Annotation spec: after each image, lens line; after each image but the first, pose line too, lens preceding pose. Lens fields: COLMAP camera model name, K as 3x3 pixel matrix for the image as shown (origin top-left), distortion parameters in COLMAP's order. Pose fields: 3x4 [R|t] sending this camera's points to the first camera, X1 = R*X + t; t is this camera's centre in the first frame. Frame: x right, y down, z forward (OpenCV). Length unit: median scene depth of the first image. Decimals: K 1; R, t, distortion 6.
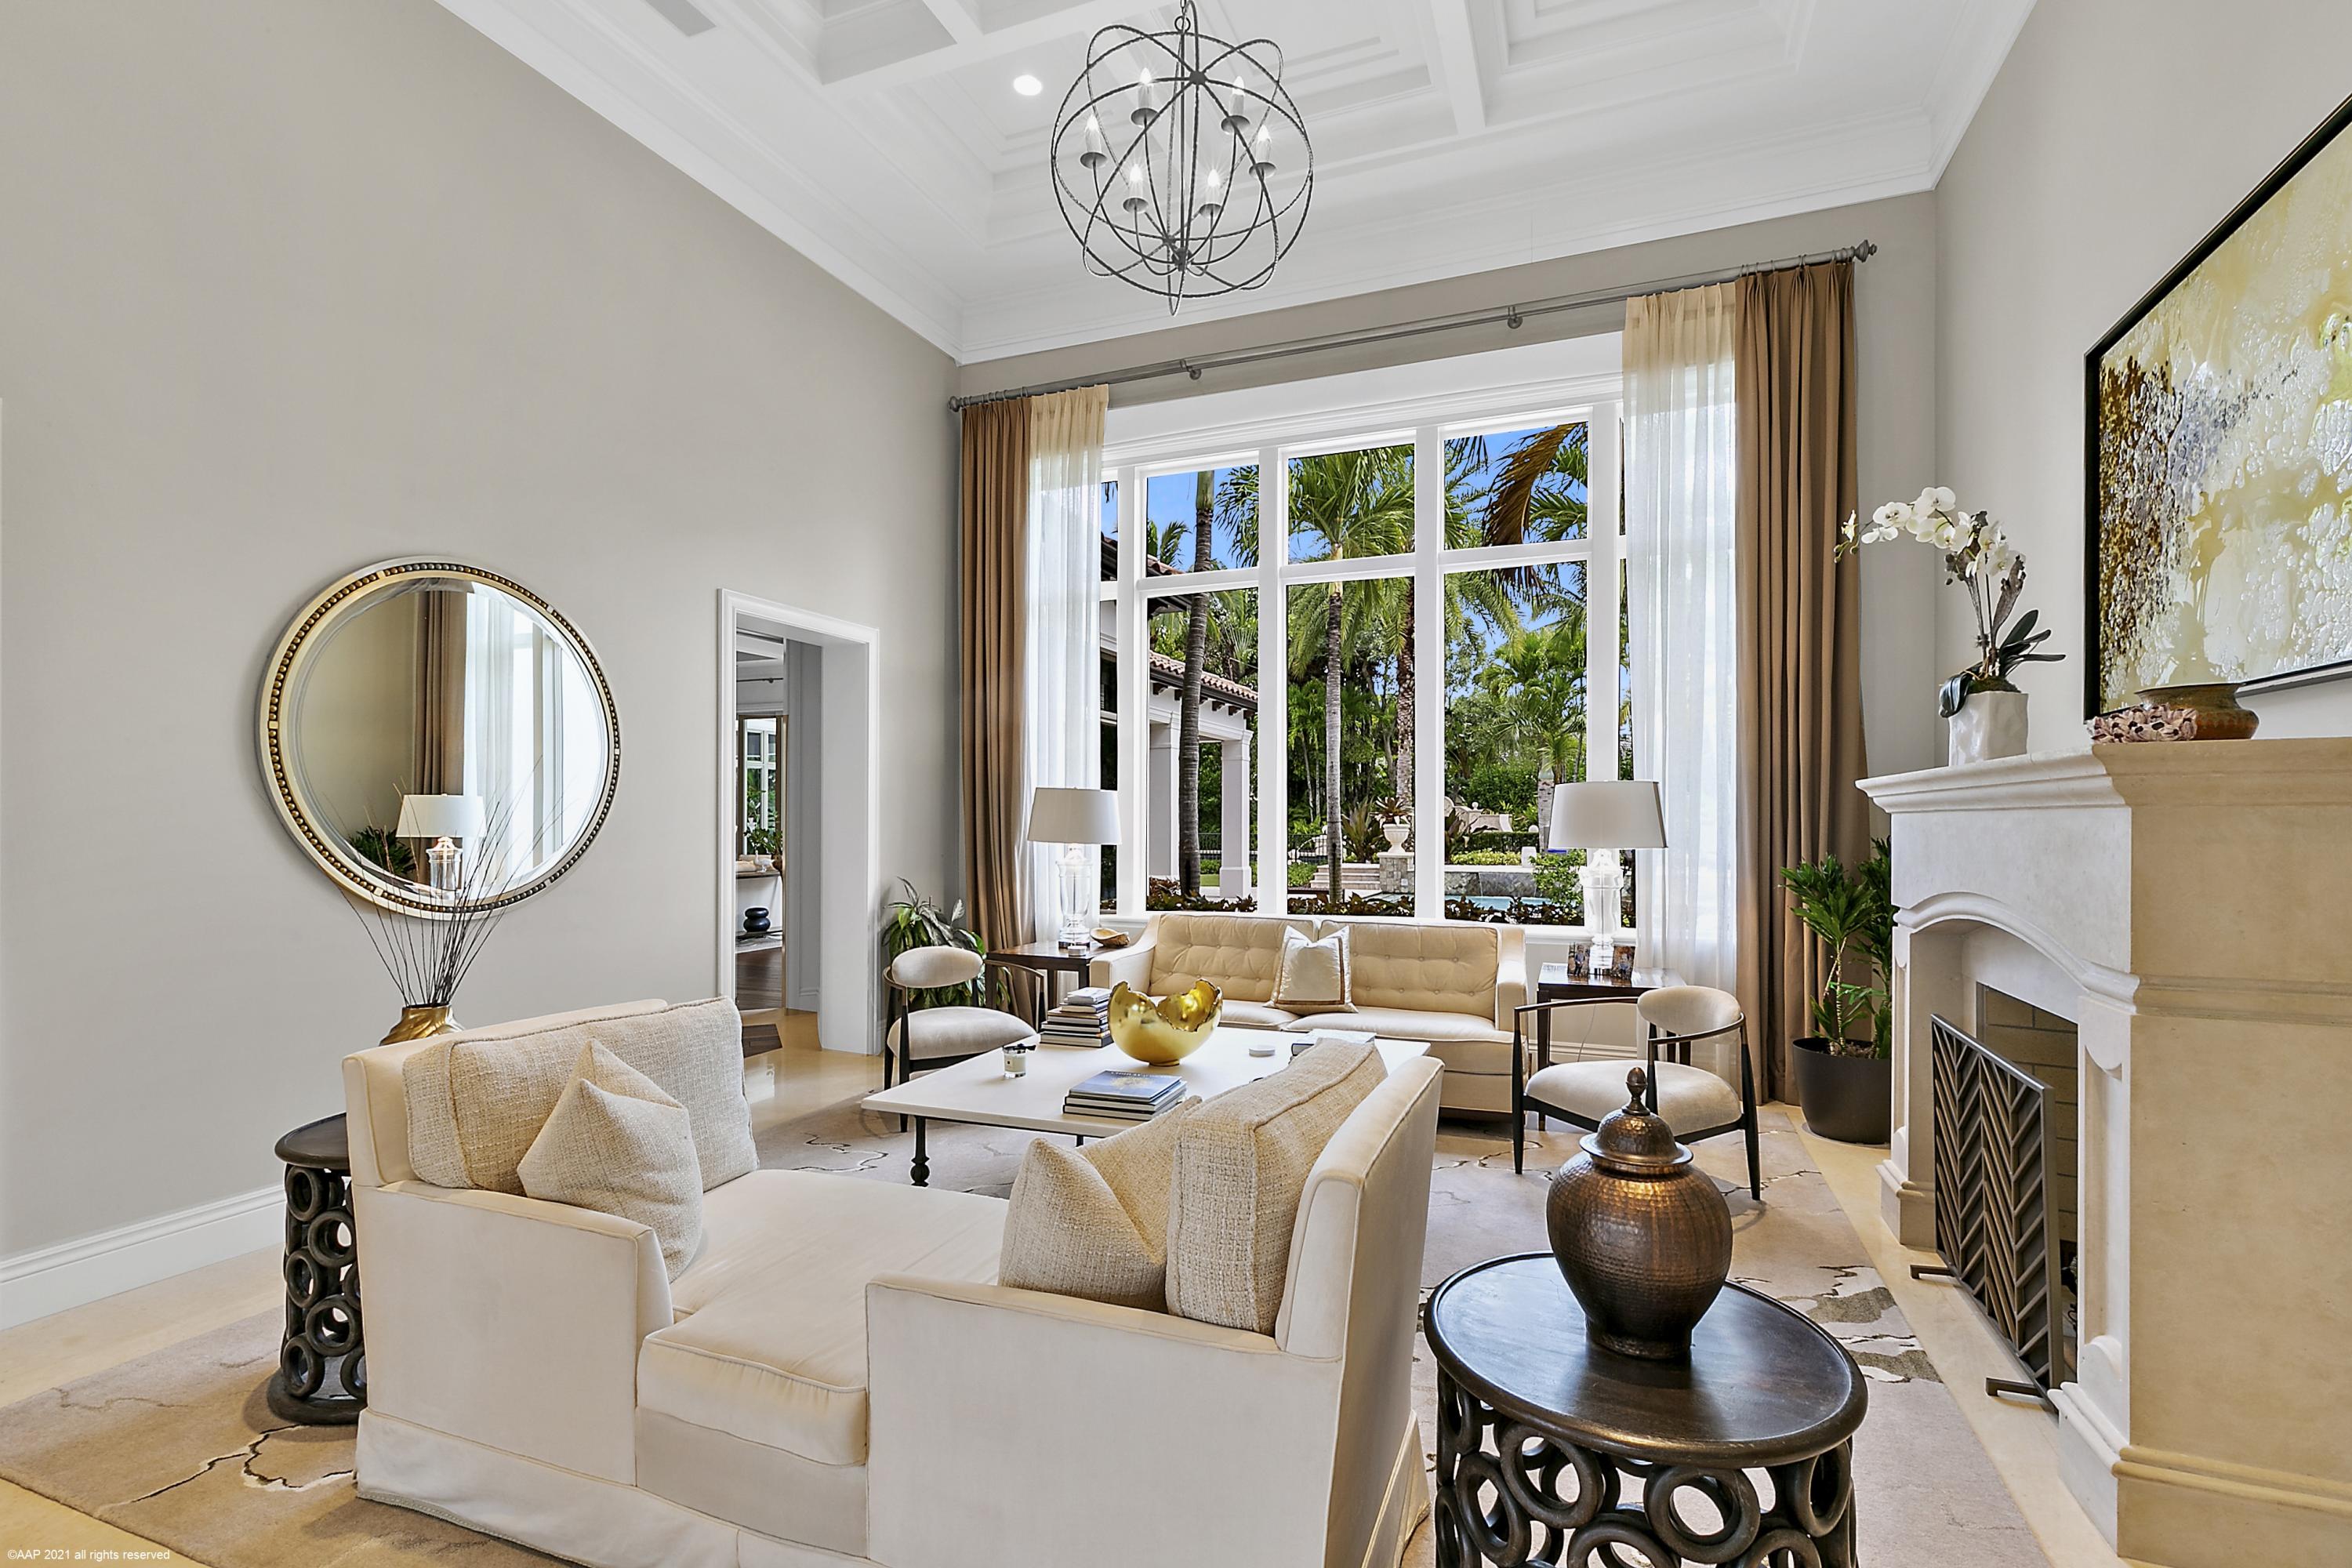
lens RADIAL K [[1082.2, 0, 1176.8], [0, 1082.2, 813.0], [0, 0, 1]] dist [-0.000044, -0.000125]
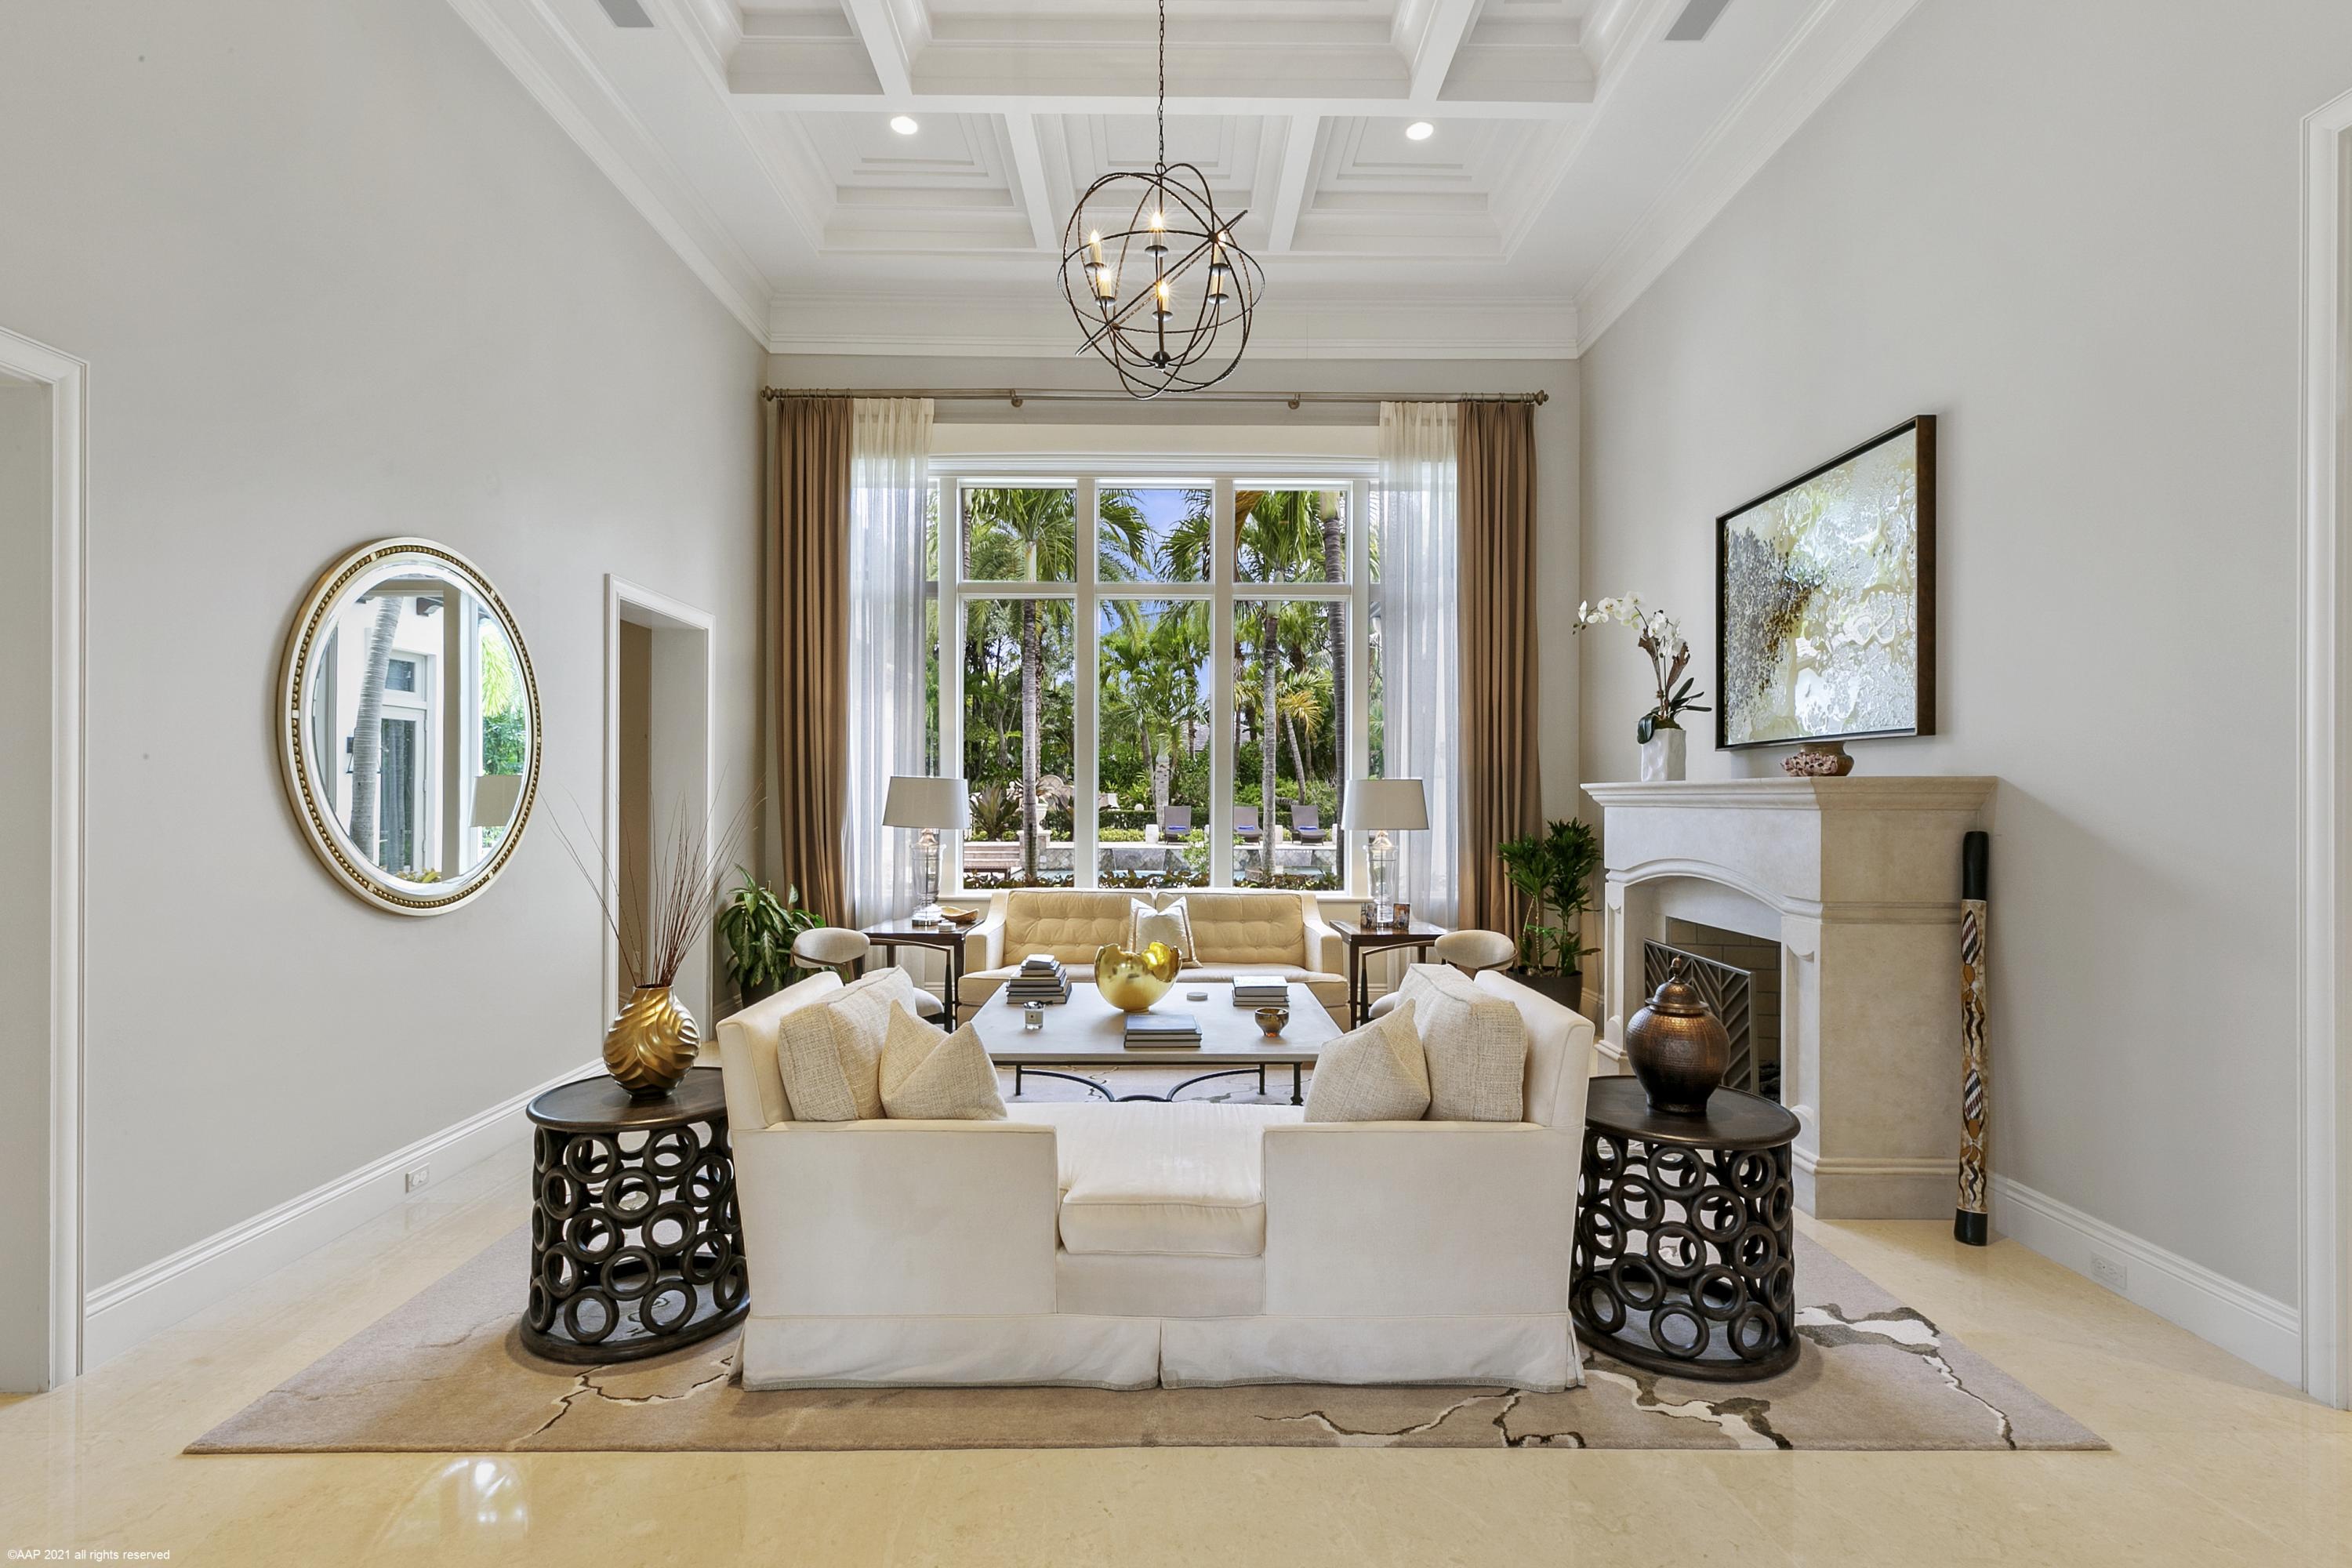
lens RADIAL K [[1092.1, 0, 1176.0], [0, 1092.1, 784.0], [0, 0, 1]] dist [0.003397, 0.000267]
pose [[0.926002, 0.007910, 0.377435, -0.323687], [-0.006020, 0.999963, -0.006188, -0.012658], [-0.377470, 0.003458, 0.926015, -0.119458]]
